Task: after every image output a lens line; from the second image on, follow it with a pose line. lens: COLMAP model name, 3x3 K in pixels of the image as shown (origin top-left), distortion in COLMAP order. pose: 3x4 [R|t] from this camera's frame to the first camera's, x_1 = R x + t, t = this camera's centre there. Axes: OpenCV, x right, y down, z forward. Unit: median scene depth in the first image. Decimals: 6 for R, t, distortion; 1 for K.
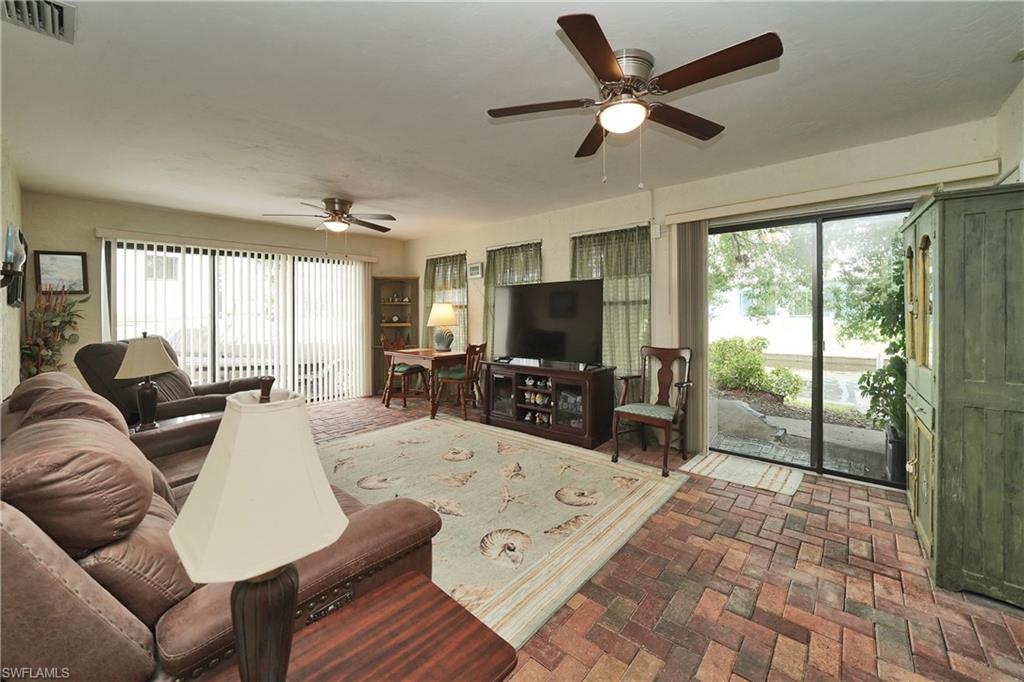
lens RADIAL K [[392.5, 0, 519.6], [0, 392.5, 320.4], [0, 0, 1]] dist [-0.012020, -0.000043]
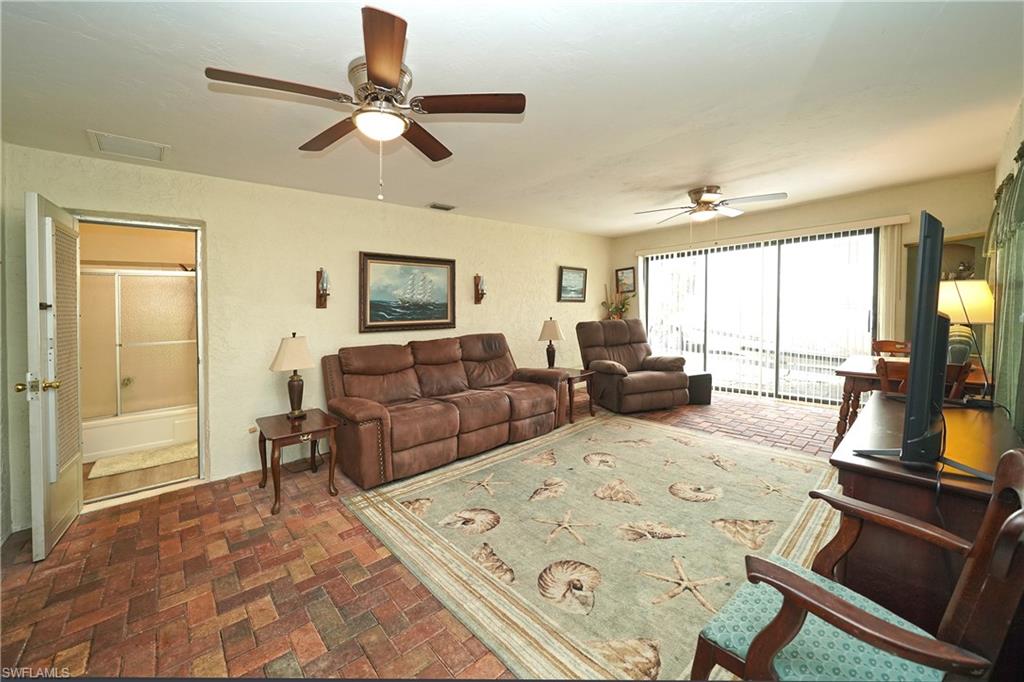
lens RADIAL K [[363.3, 0, 504.4], [0, 363.3, 313.7], [0, 0, 1]] dist [-0.009517, 0.000007]
pose [[-0.093546, 0.032390, -0.995088, 0.553404], [0.007336, 0.999466, 0.031843, -0.031624], [0.995588, -0.004321, -0.093733, 0.673381]]
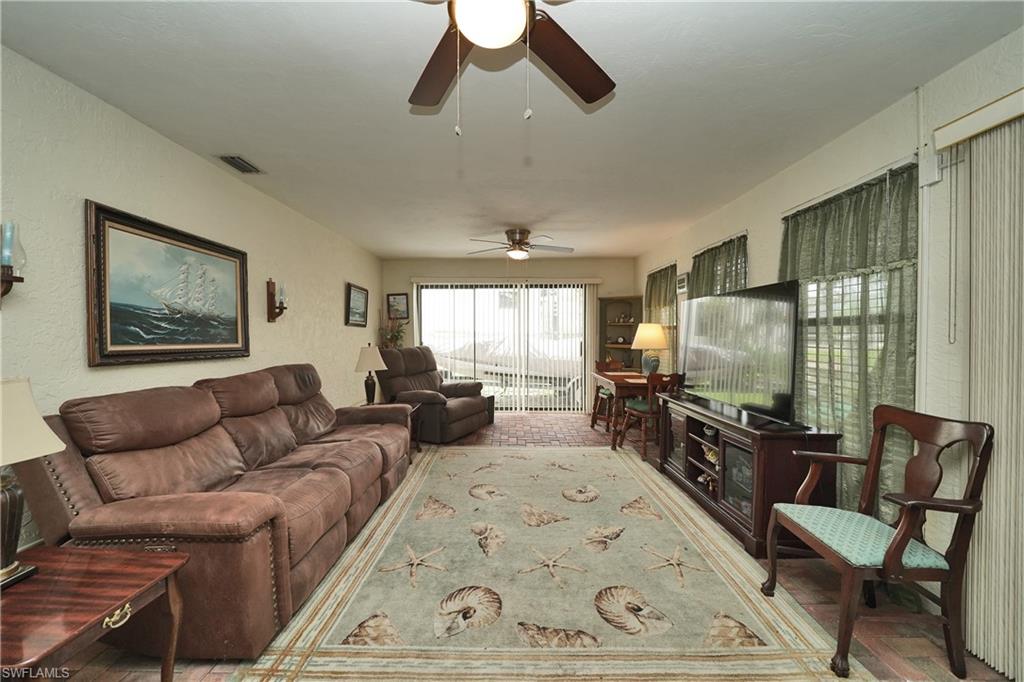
lens RADIAL K [[374.5, 0, 495.7], [0, 374.5, 344.7], [0, 0, 1]] dist [-0.012587, -0.000057]
pose [[0.650531, 0.036869, -0.758584, 0.334149], [-0.029744, 0.999292, 0.023061, -0.008409], [0.758897, 0.007561, 0.651167, 0.291271]]
